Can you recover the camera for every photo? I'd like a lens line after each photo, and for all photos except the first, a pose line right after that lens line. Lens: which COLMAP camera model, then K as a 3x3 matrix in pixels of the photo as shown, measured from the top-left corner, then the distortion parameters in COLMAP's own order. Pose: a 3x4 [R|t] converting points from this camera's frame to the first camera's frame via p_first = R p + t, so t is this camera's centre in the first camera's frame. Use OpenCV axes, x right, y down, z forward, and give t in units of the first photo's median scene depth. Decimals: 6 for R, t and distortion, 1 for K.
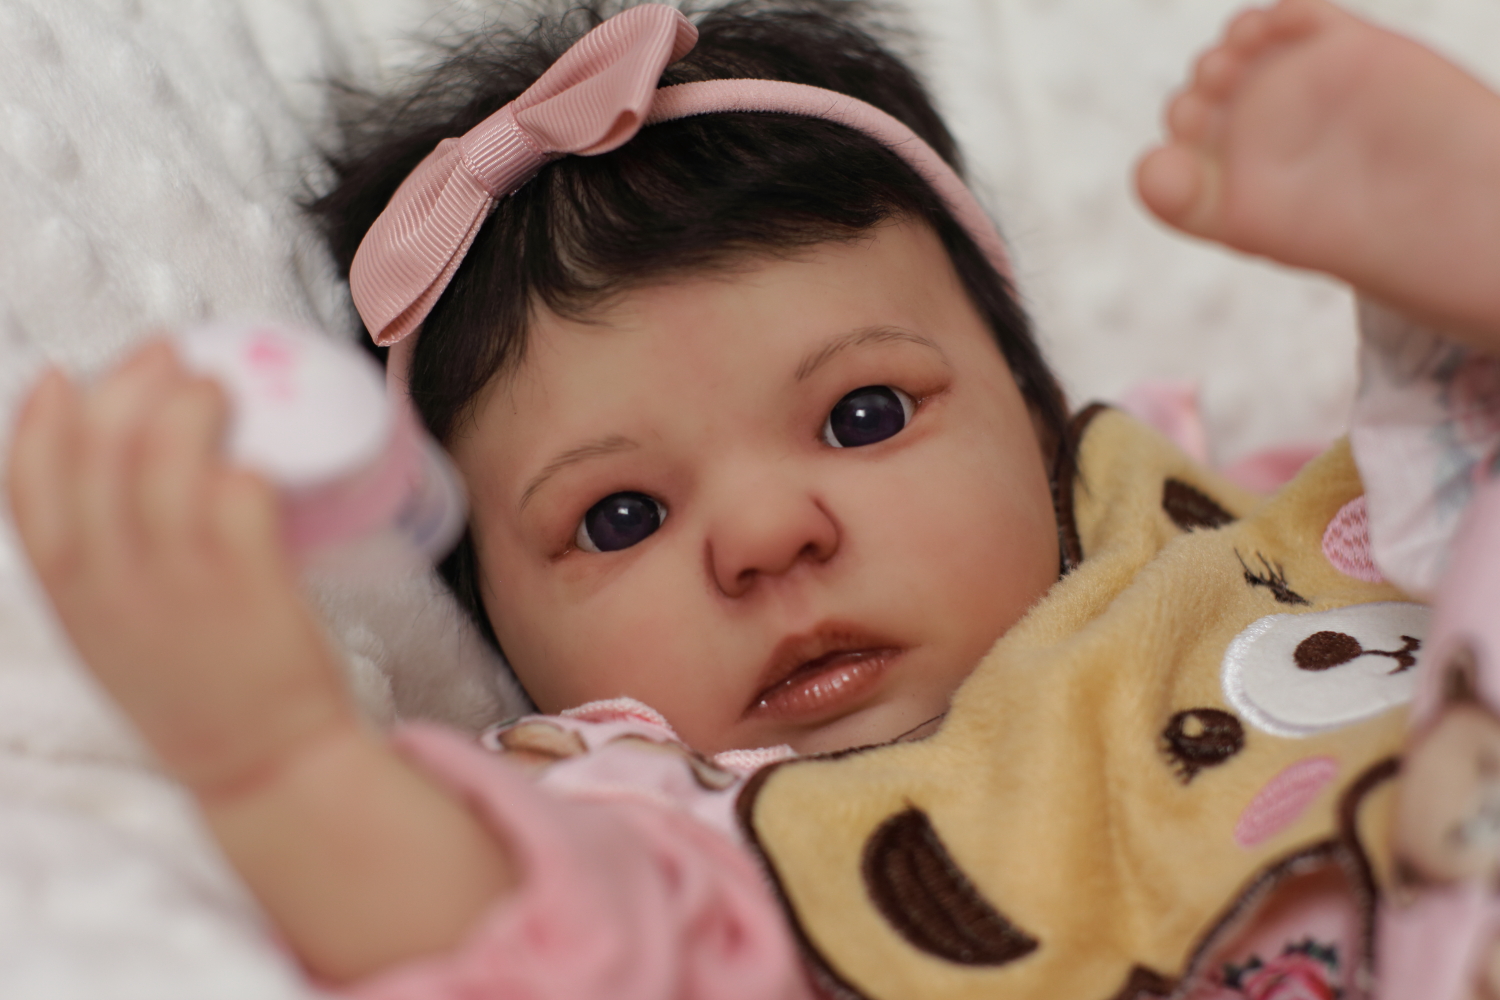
lens RADIAL K [[3429.2, 0, 746.9], [0, 3429.2, 486.9], [0, 0, 1]] dist [-0.165605, 0.000000]
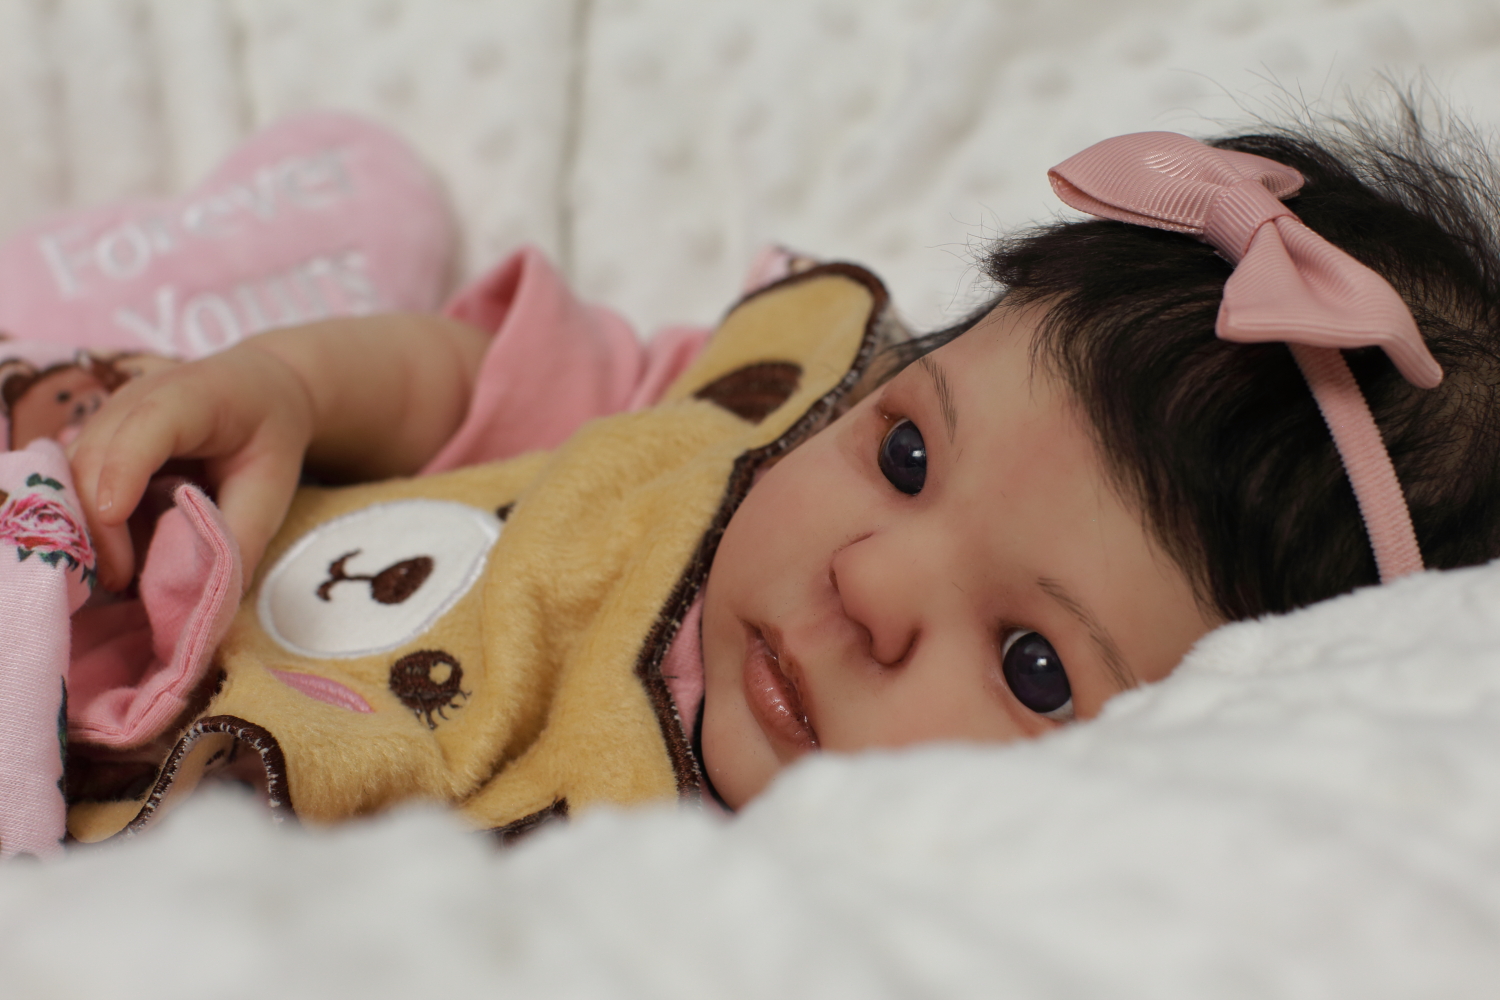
lens RADIAL K [[3429.2, 0, 749.5], [0, 3429.2, 501.2], [0, 0, 1]] dist [-0.165605, 0.000000]
pose [[0.127986, 0.942901, -0.307501, 0.269822], [-0.806431, 0.279420, 0.521147, -0.458447], [0.577312, 0.181279, 0.796146, 0.206524]]
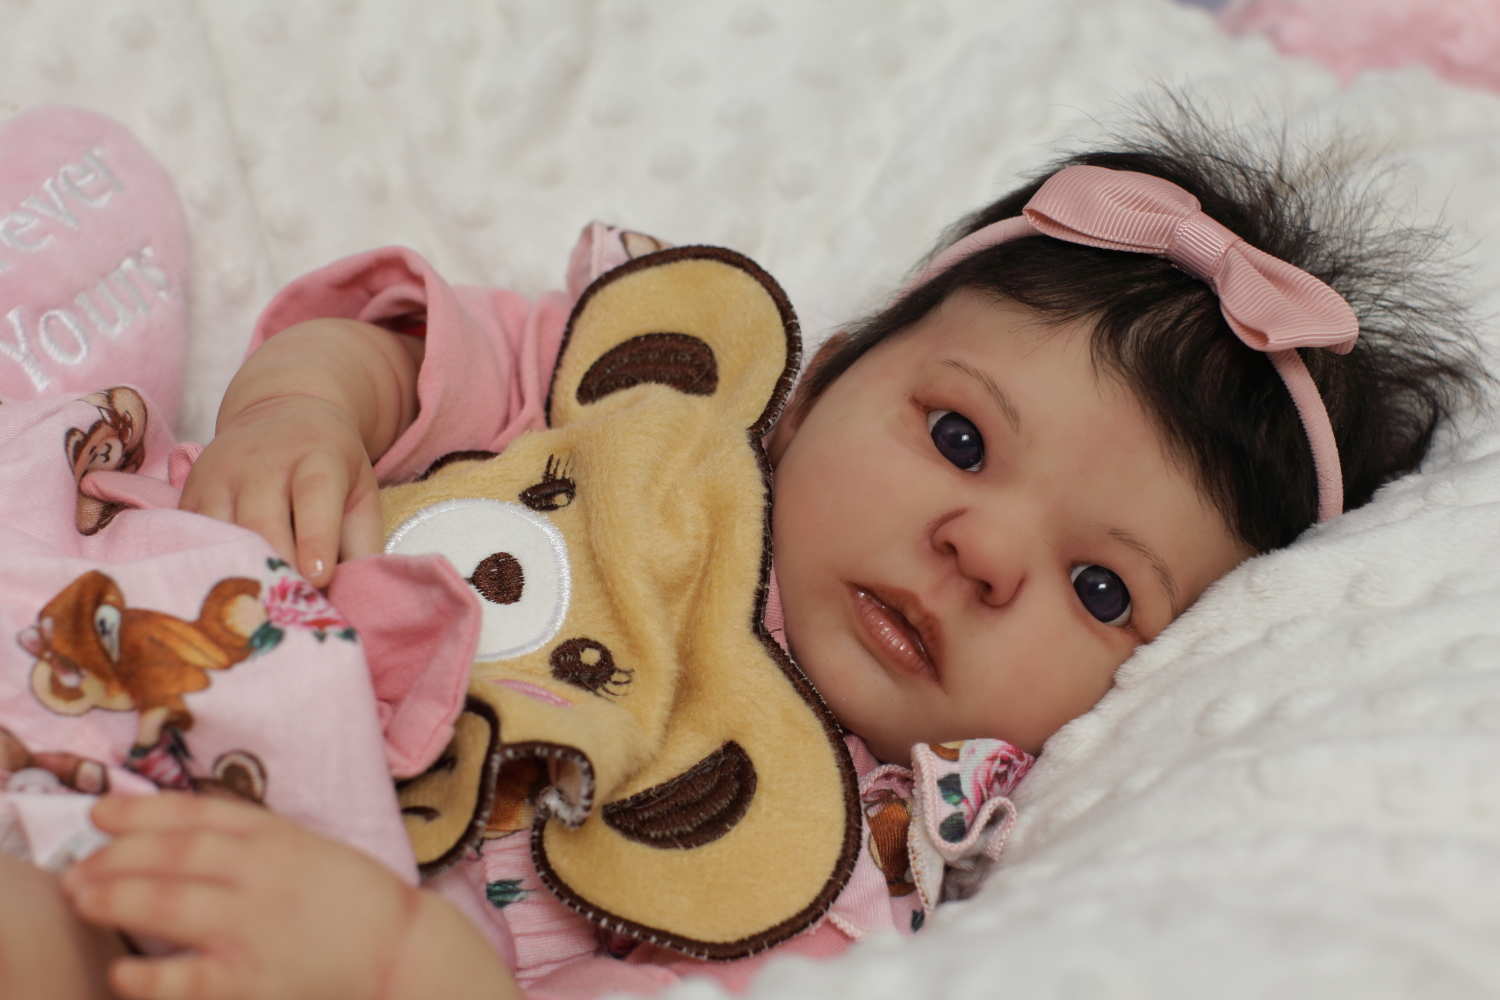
lens RADIAL K [[3429.2, 0, 751.5], [0, 3429.2, 506.0], [0, 0, 1]] dist [-0.165605, 0.000000]
pose [[0.345465, 0.938045, -0.026922, -0.005874], [-0.930991, 0.346190, 0.115794, -0.057697], [0.117940, -0.014939, 0.992908, -0.272158]]
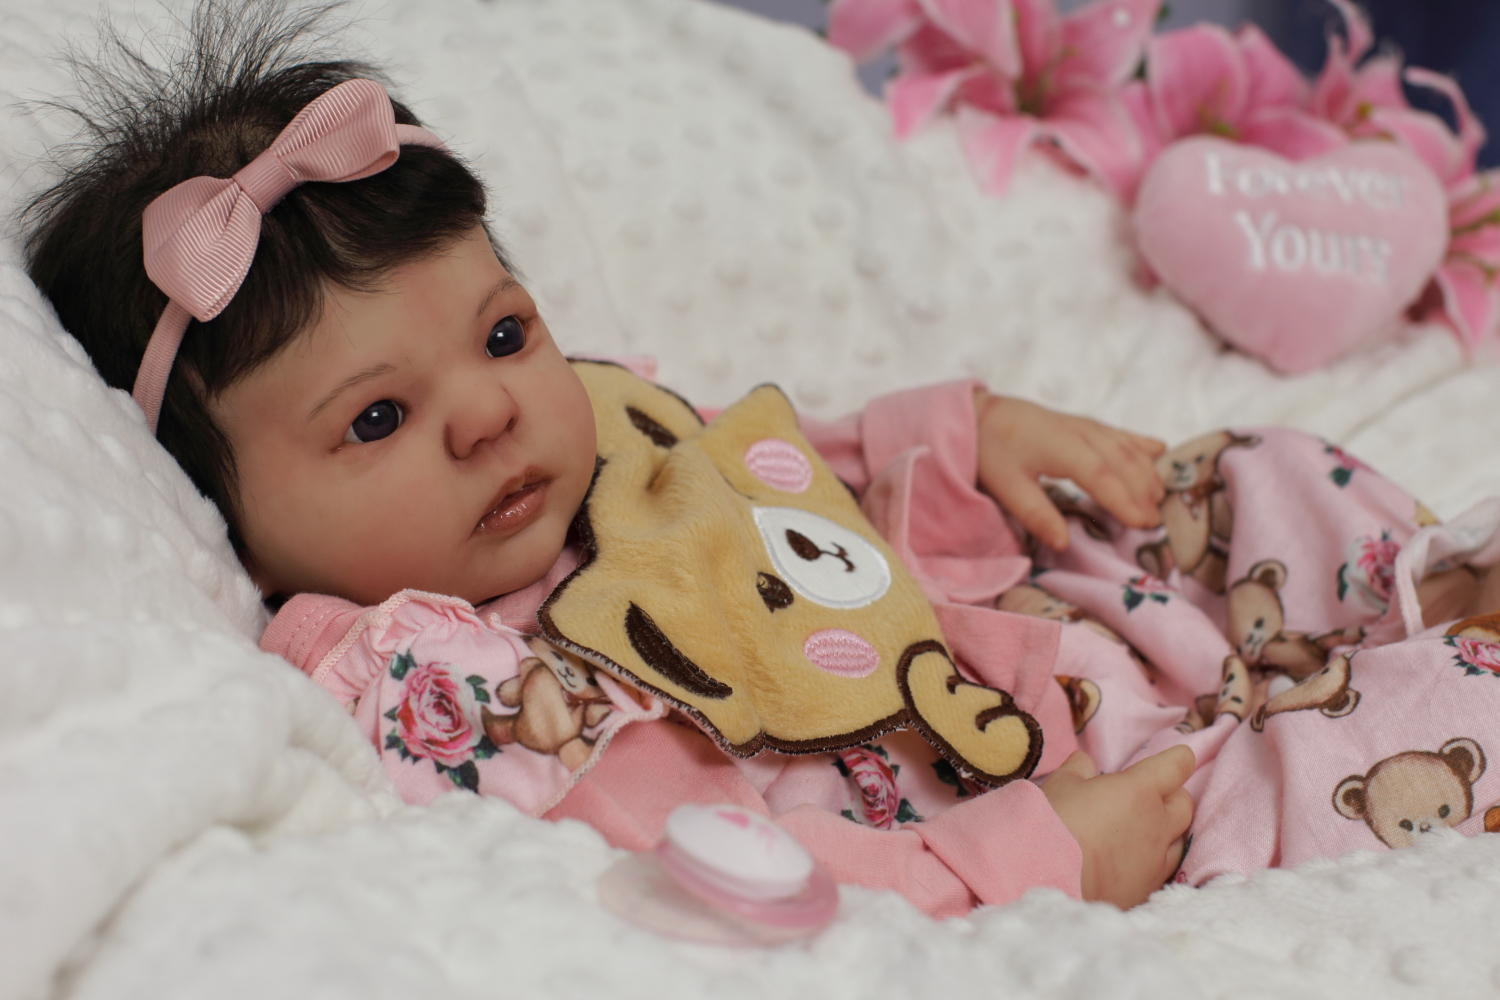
lens RADIAL K [[3429.2, 0, 756.2], [0, 3429.2, 498.1], [0, 0, 1]] dist [-0.165605, 0.000000]
pose [[0.800507, -0.124240, 0.586305, -0.800770], [0.111012, 0.992086, 0.058658, -0.026363], [-0.588953, 0.018131, 0.807964, -0.325481]]
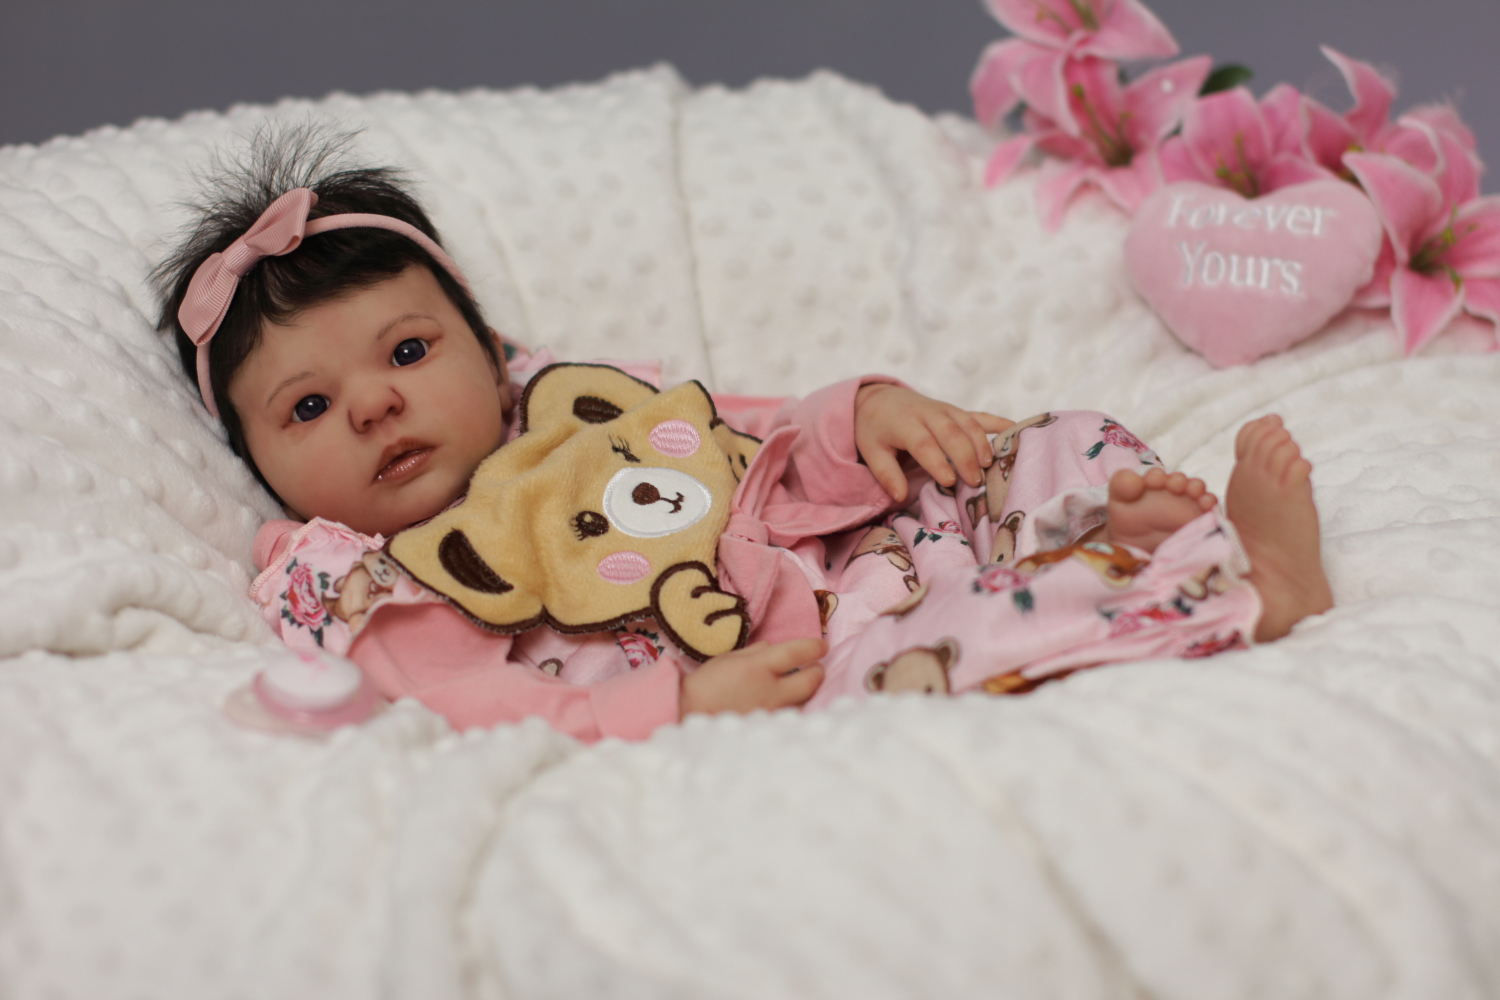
lens RADIAL K [[3429.2, 0, 758.0], [0, 3429.2, 497.0], [0, 0, 1]] dist [-0.165605, 0.000000]
pose [[0.984703, -0.117010, 0.129109, -0.044793], [0.116319, 0.993128, 0.012908, 0.076656], [-0.129732, 0.002307, 0.991546, -1.377319]]
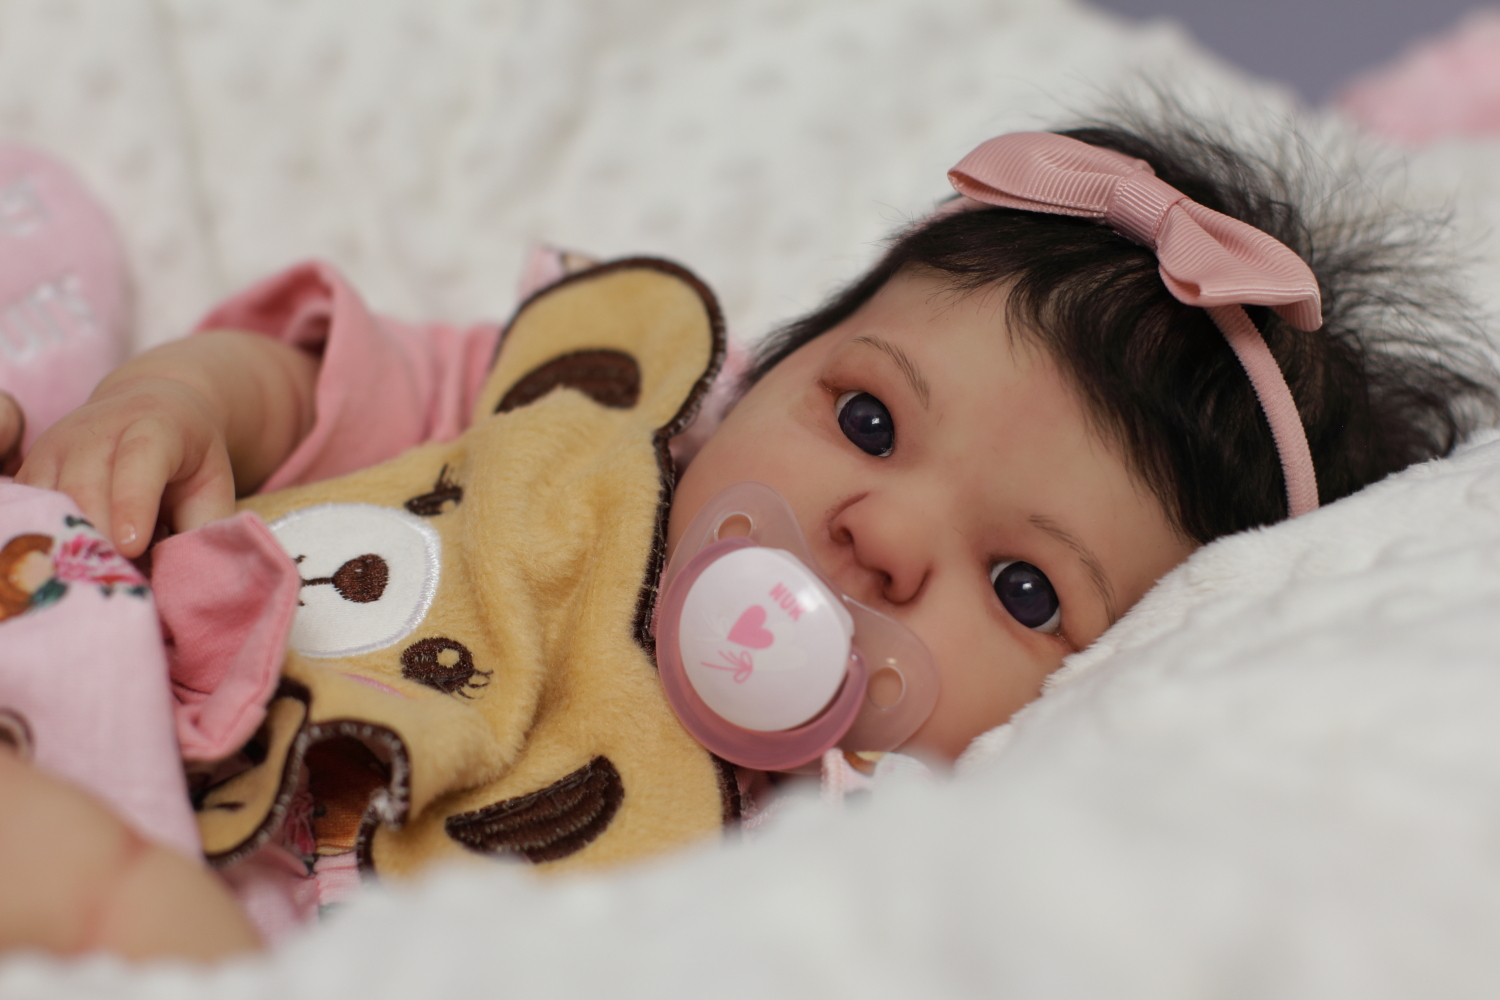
lens RADIAL K [[3429.2, 0, 736.8], [0, 3429.2, 495.0], [0, 0, 1]] dist [-0.165605, 0.000000]
pose [[0.320635, 0.926852, -0.195292, 0.193428], [-0.915939, 0.355924, 0.185401, -0.152501], [0.241349, 0.119430, 0.963061, -0.095404]]
